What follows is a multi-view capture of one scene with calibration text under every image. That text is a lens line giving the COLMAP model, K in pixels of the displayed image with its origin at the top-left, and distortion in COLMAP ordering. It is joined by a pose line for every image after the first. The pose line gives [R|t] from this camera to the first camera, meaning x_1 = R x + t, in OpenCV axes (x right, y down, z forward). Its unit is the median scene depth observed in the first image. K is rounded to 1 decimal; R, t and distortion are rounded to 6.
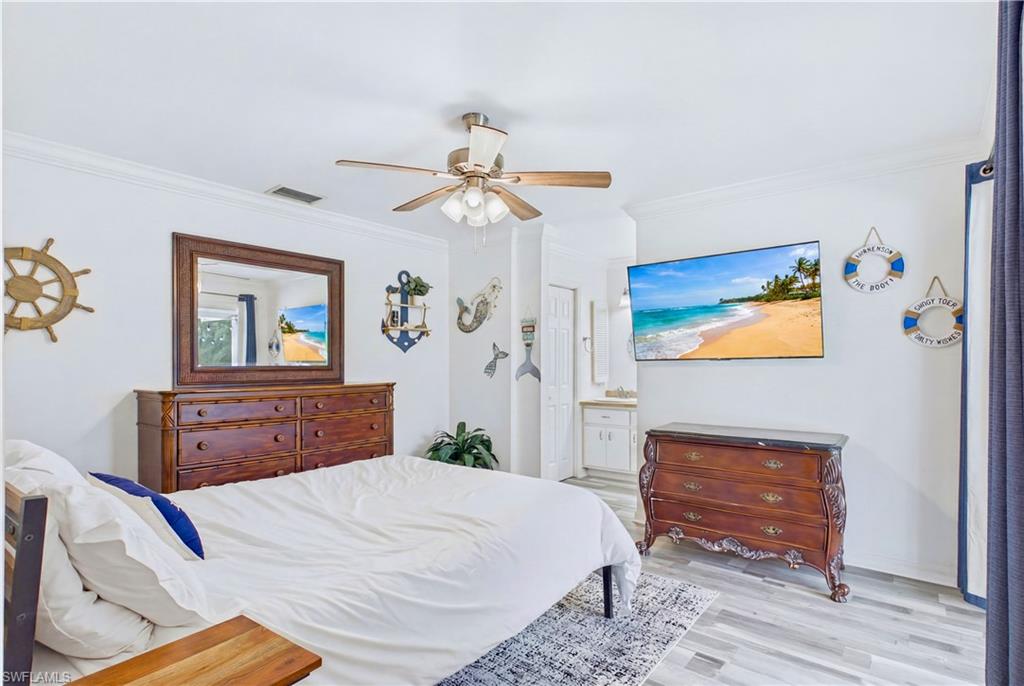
lens RADIAL K [[522.7, 0, 511.3], [0, 522.7, 363.2], [0, 0, 1]] dist [0.001440, 0.000188]
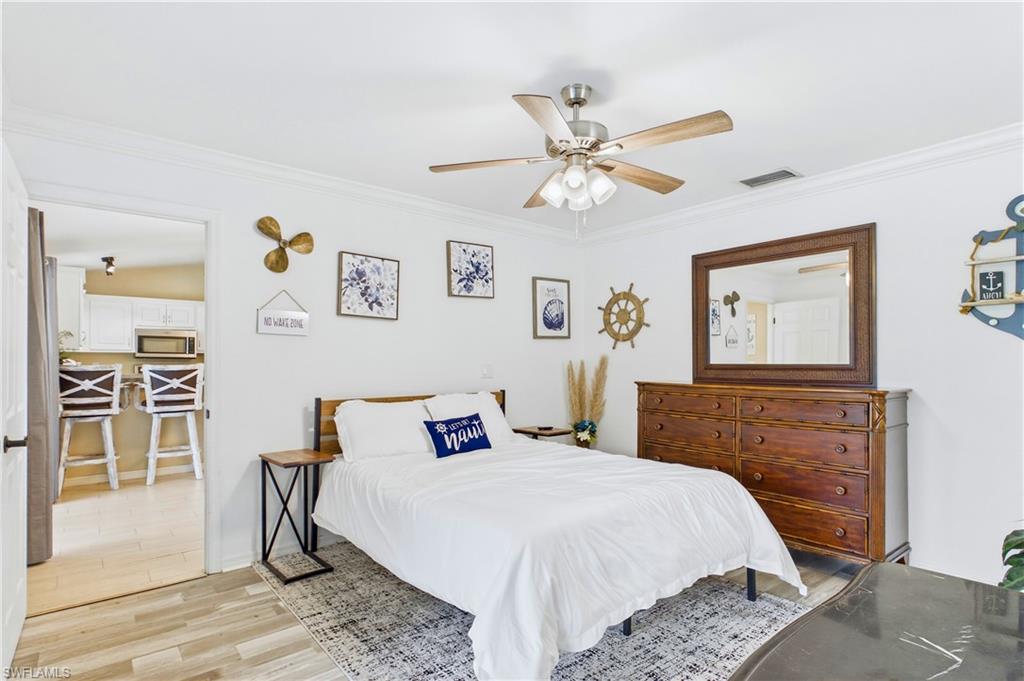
lens RADIAL K [[509.3, 0, 506.9], [0, 509.3, 363.3], [0, 0, 1]] dist [-0.000416, 0.000407]
pose [[-0.196615, 0.006559, -0.980459, 0.623964], [0.002396, 0.999978, 0.006209, -0.004025], [0.980478, -0.001128, -0.196626, 0.812141]]
